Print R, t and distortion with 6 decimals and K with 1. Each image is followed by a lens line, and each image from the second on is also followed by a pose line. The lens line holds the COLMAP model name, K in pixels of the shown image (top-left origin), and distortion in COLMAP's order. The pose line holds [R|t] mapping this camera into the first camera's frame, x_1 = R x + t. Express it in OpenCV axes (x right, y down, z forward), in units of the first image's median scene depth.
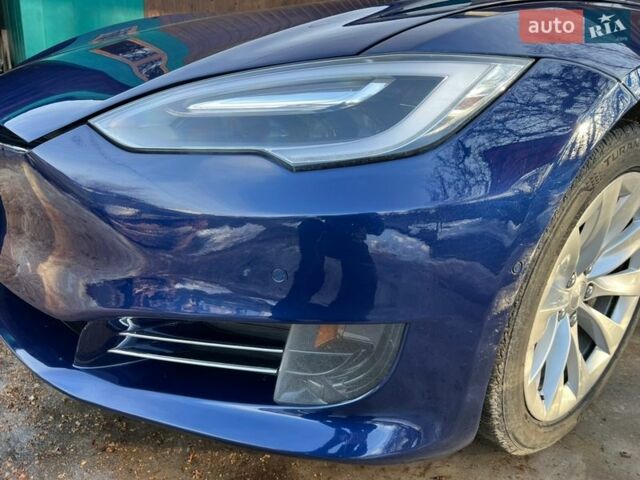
lens RADIAL K [[482.1, 0, 320.0], [0, 482.1, 240.0], [0, 0, 1]] dist [0.026477, -0.002658]
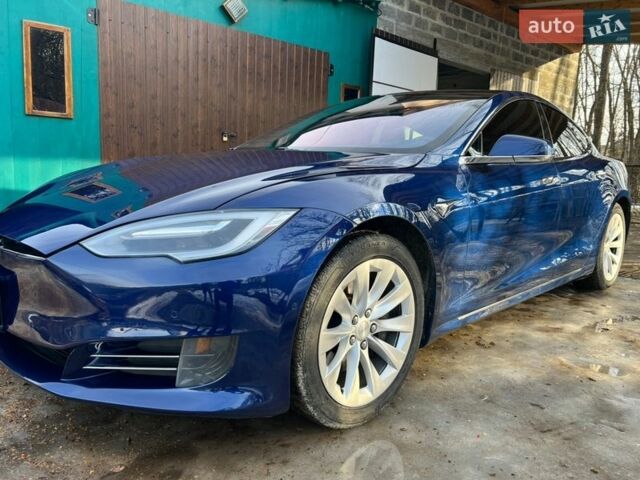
lens RADIAL K [[485.4, 0, 320.0], [0, 485.4, 240.0], [0, 0, 1]] dist [0.006865, 0.002503]
pose [[0.994914, -0.029623, 0.096275, 0.283911], [0.047492, 0.980828, -0.189001, 0.152416], [-0.088831, 0.192612, 0.977246, -0.951140]]
